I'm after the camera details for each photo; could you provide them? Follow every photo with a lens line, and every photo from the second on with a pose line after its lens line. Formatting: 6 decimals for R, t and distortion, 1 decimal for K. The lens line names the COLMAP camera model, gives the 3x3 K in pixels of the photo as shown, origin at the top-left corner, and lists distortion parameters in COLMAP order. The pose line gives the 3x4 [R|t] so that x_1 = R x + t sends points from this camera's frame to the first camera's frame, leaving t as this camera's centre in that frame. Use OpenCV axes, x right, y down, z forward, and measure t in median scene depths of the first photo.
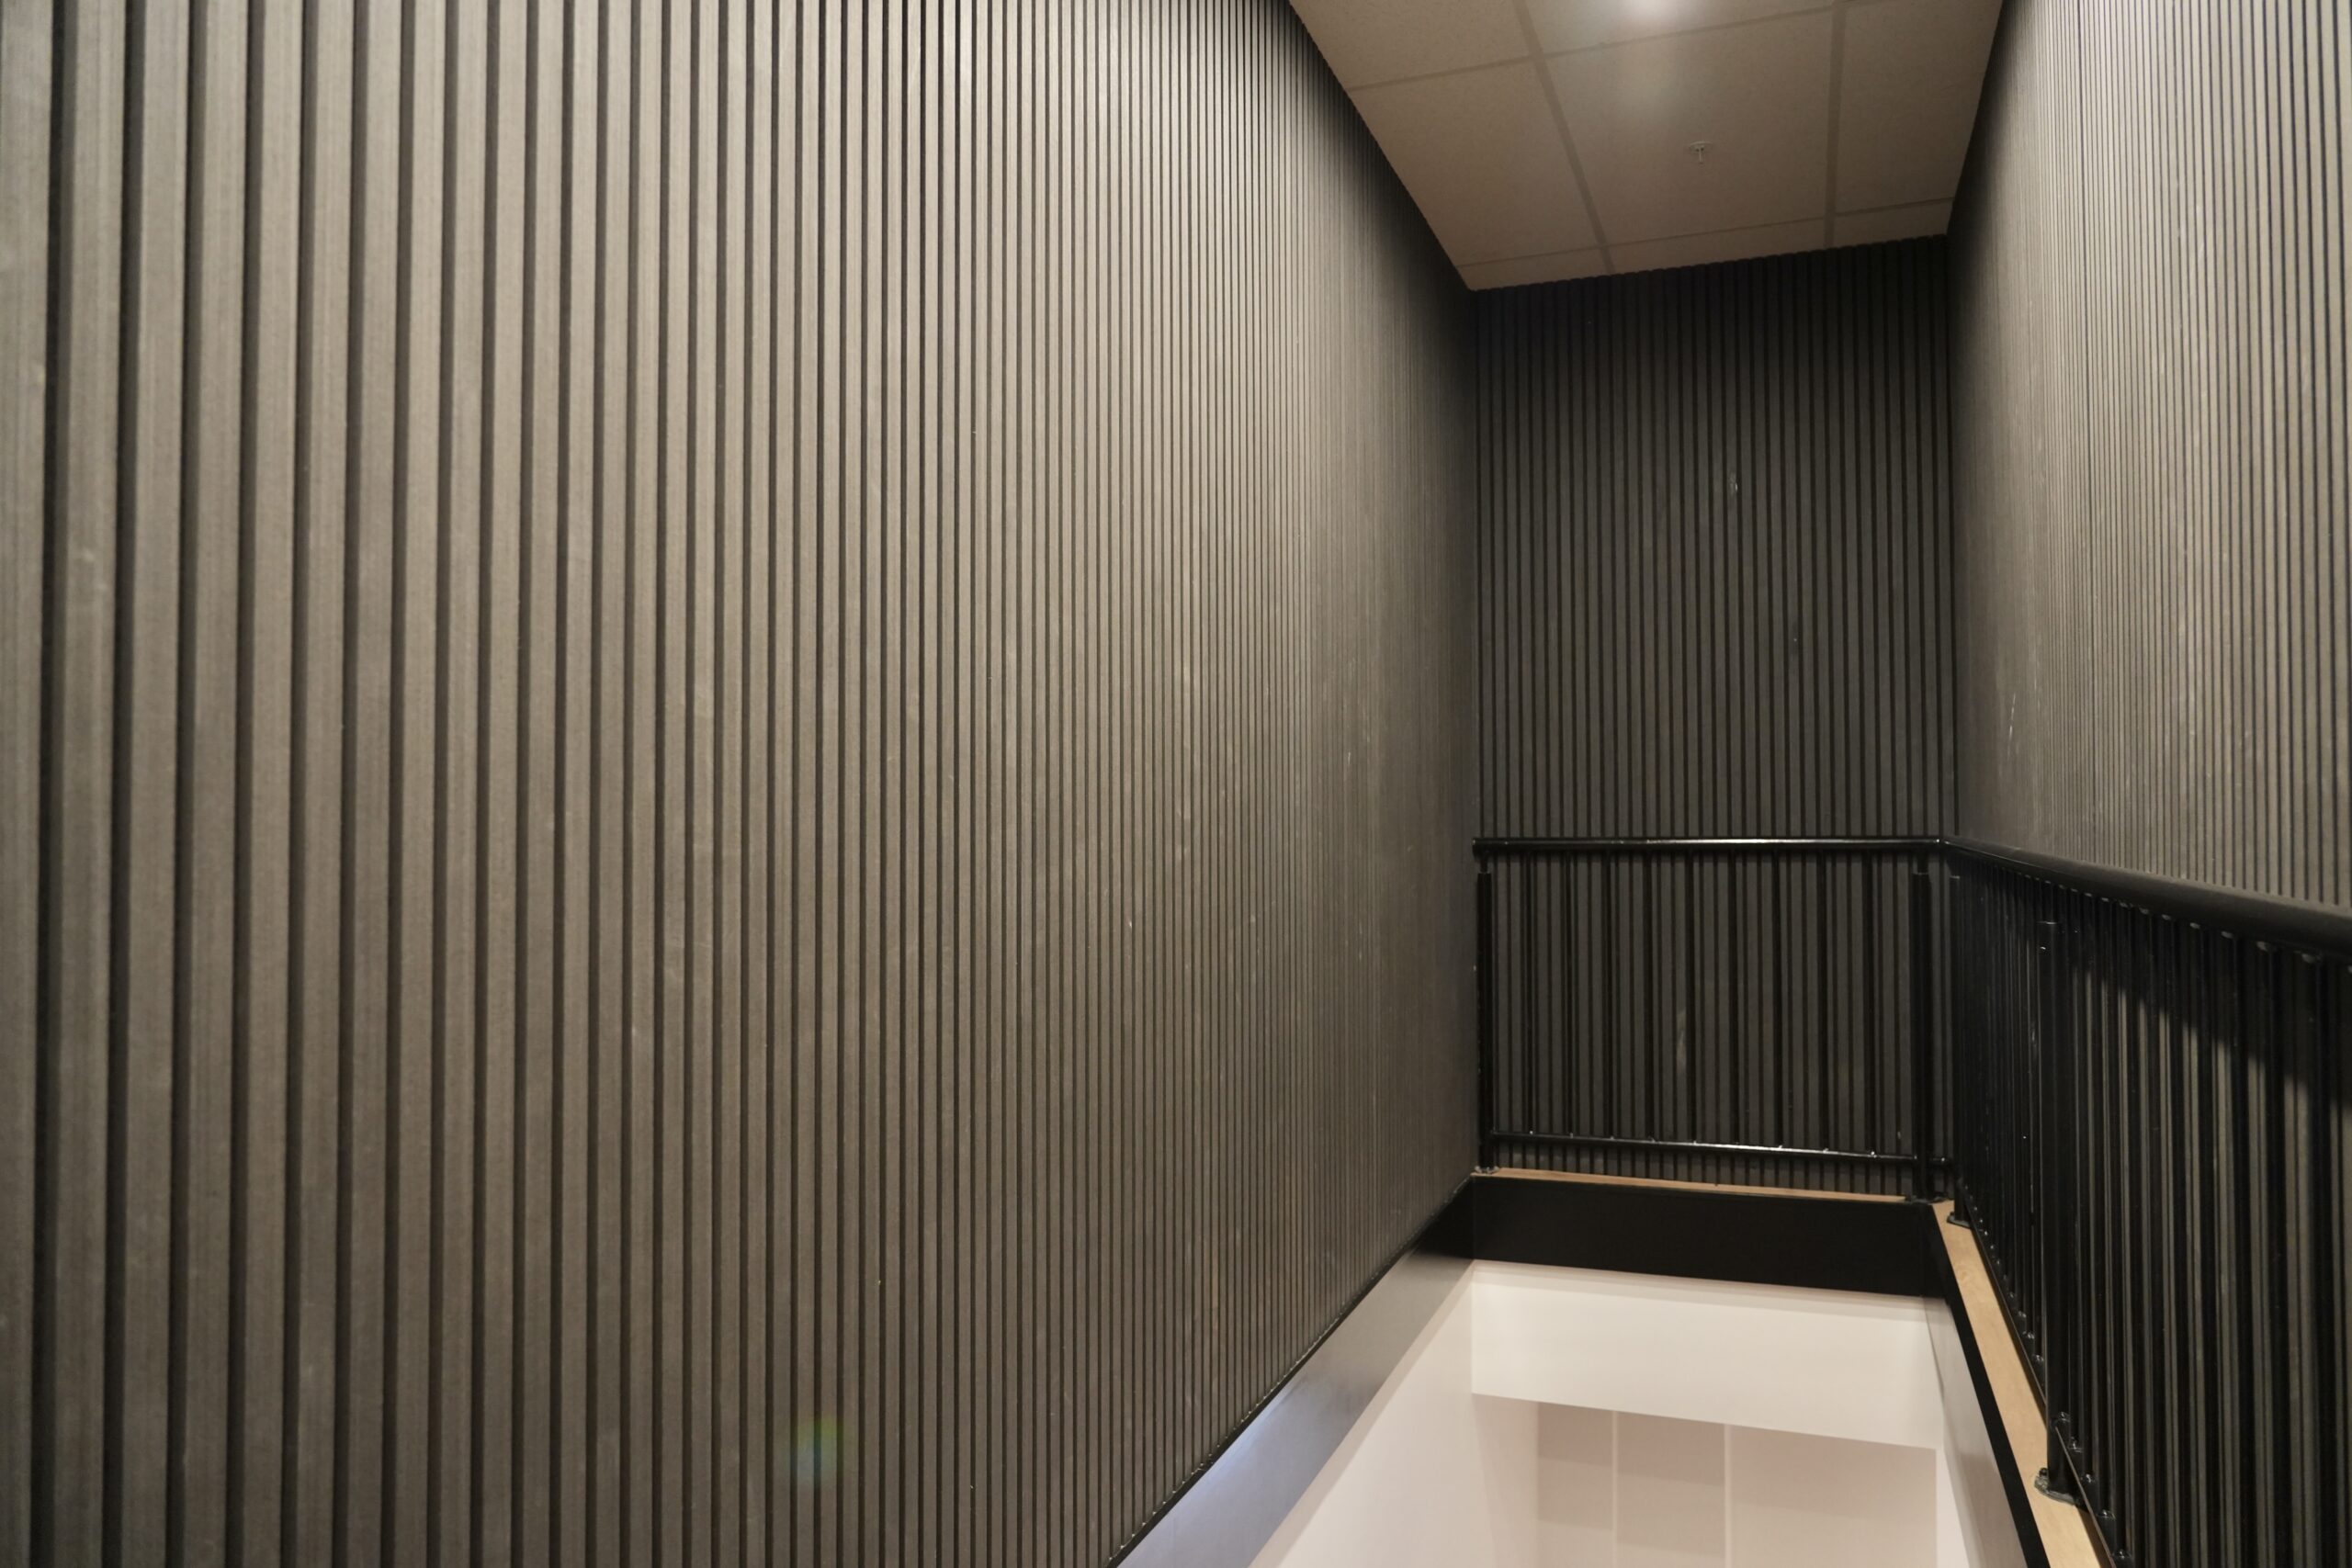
lens RADIAL K [[1589.1, 0, 1174.4], [0, 1589.1, 785.5], [0, 0, 1]] dist [-0.028418, 0.018298]
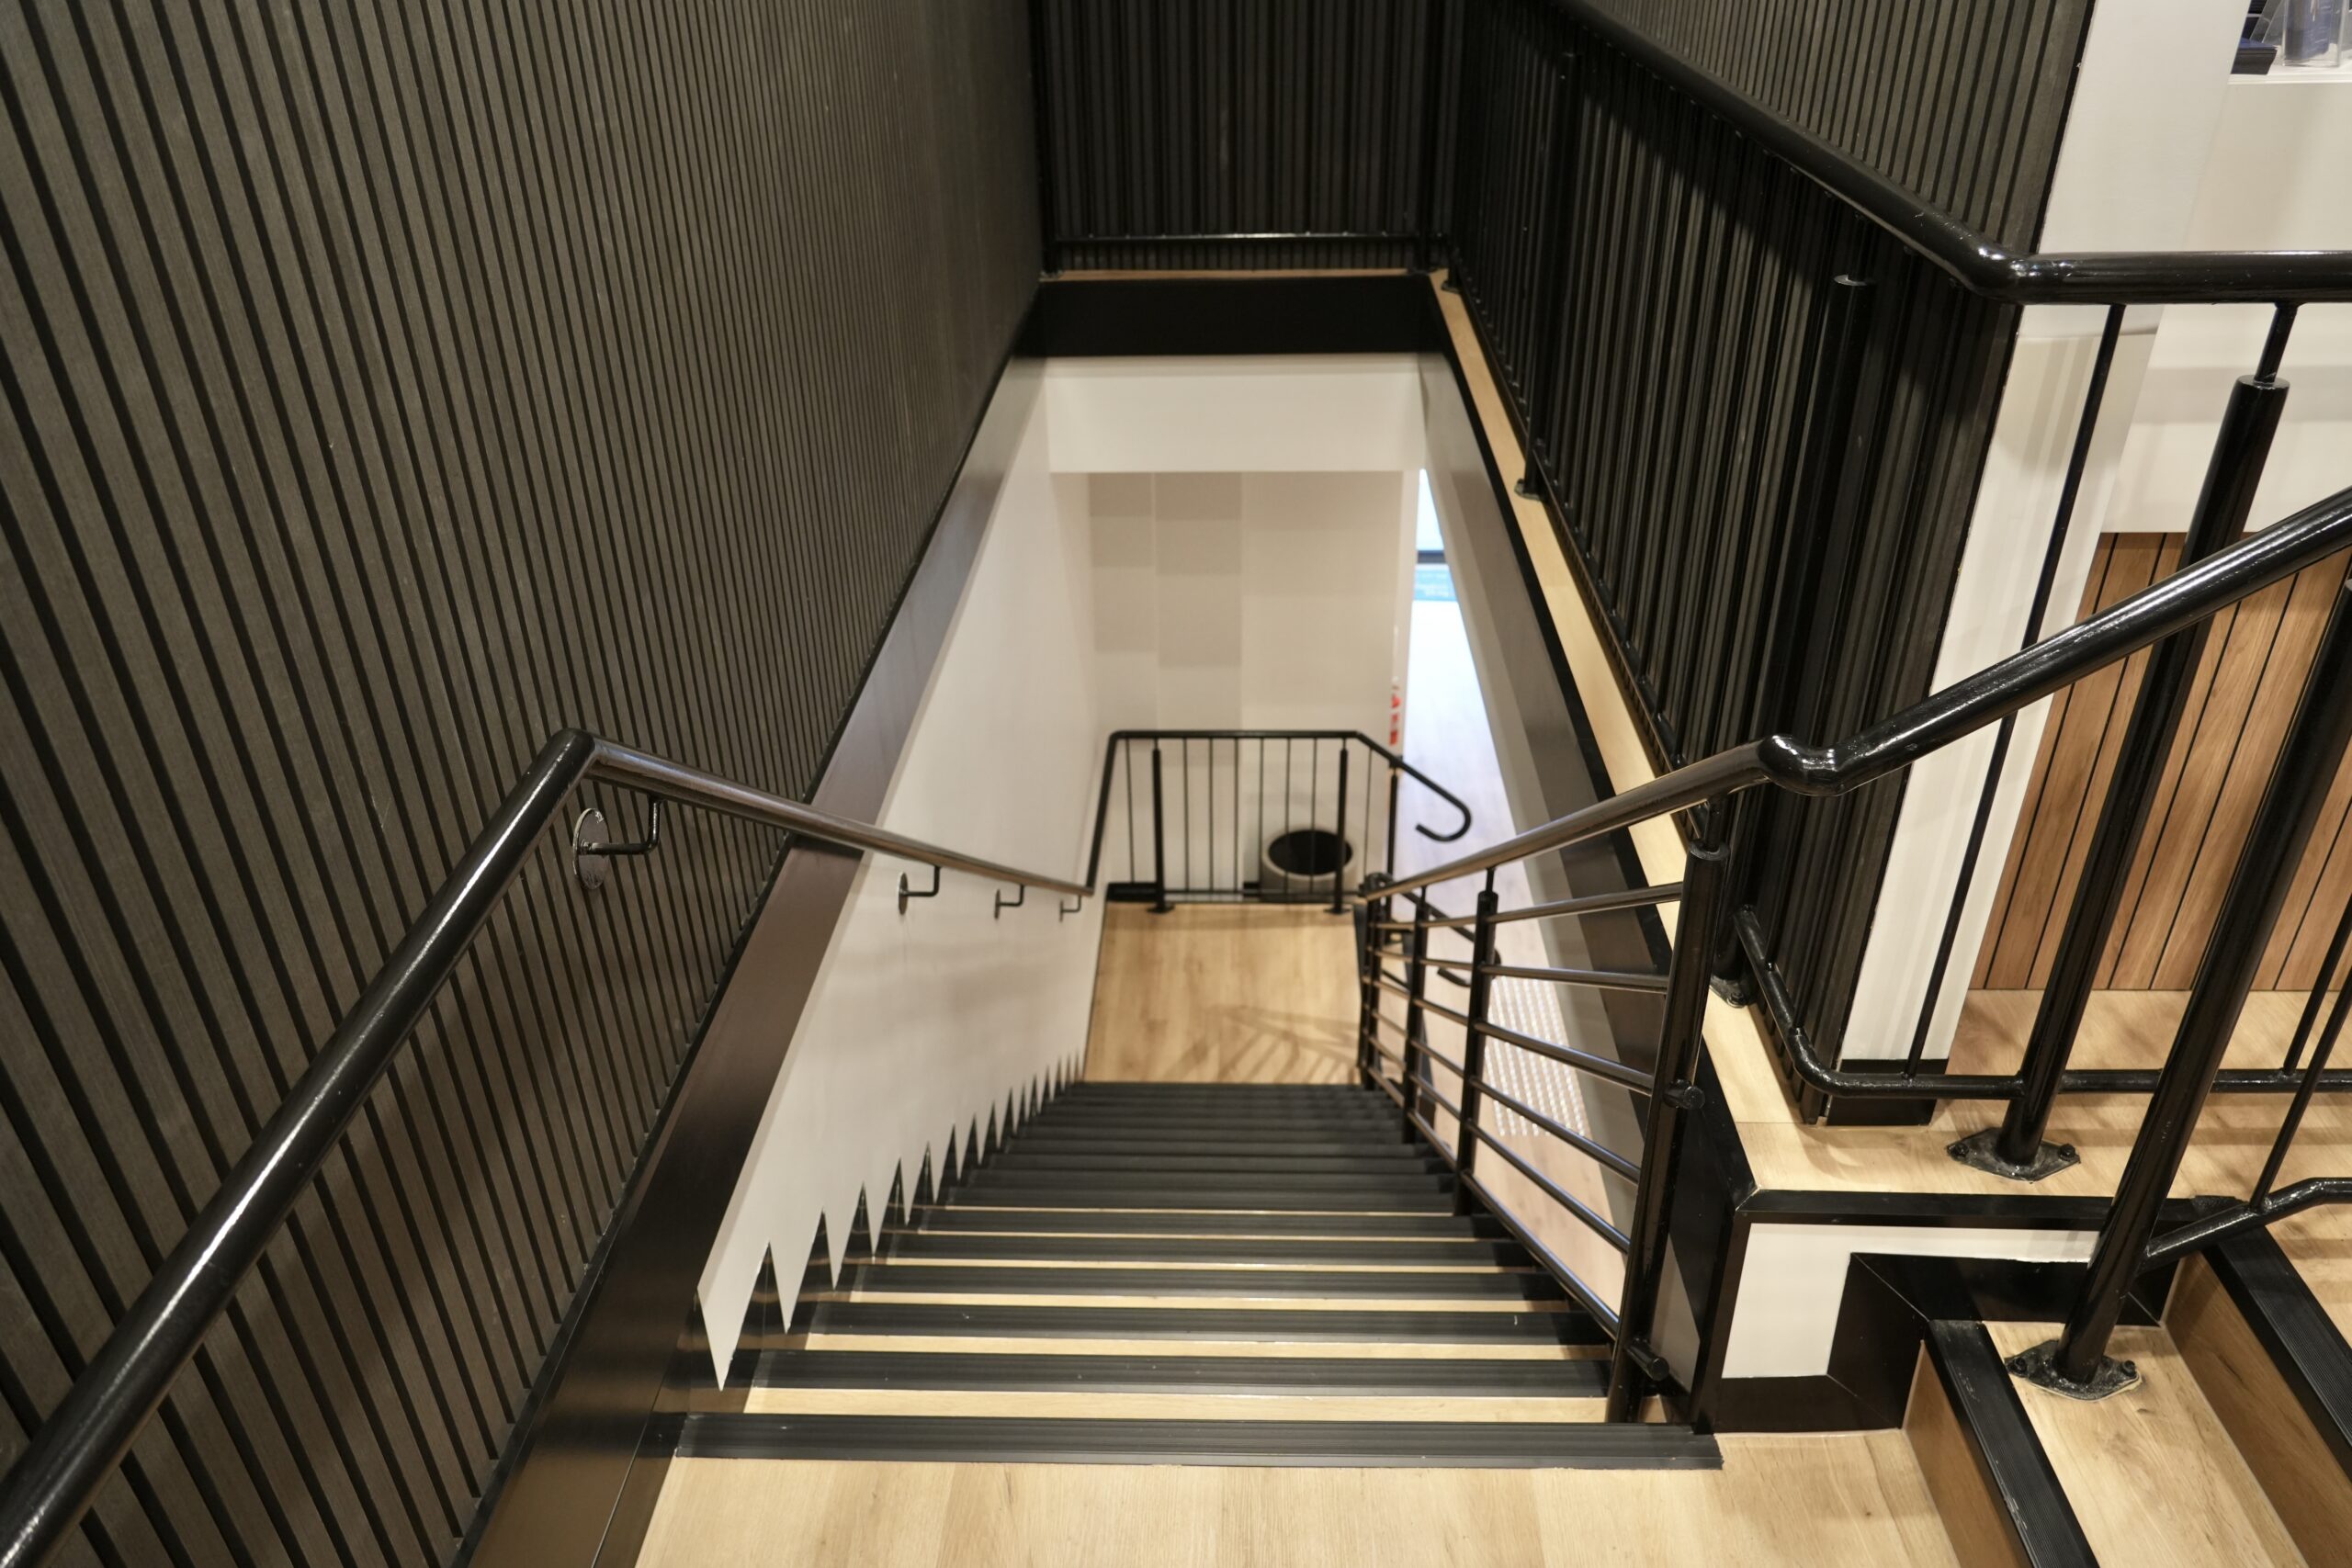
lens RADIAL K [[1589.1, 0, 1179.9], [0, 1589.1, 777.2], [0, 0, 1]] dist [-0.028418, 0.018298]
pose [[0.947802, -0.176604, 0.265486, -0.073109], [0.009715, 0.848217, 0.529560, -0.041899], [-0.318712, -0.499339, 0.805657, -0.078932]]
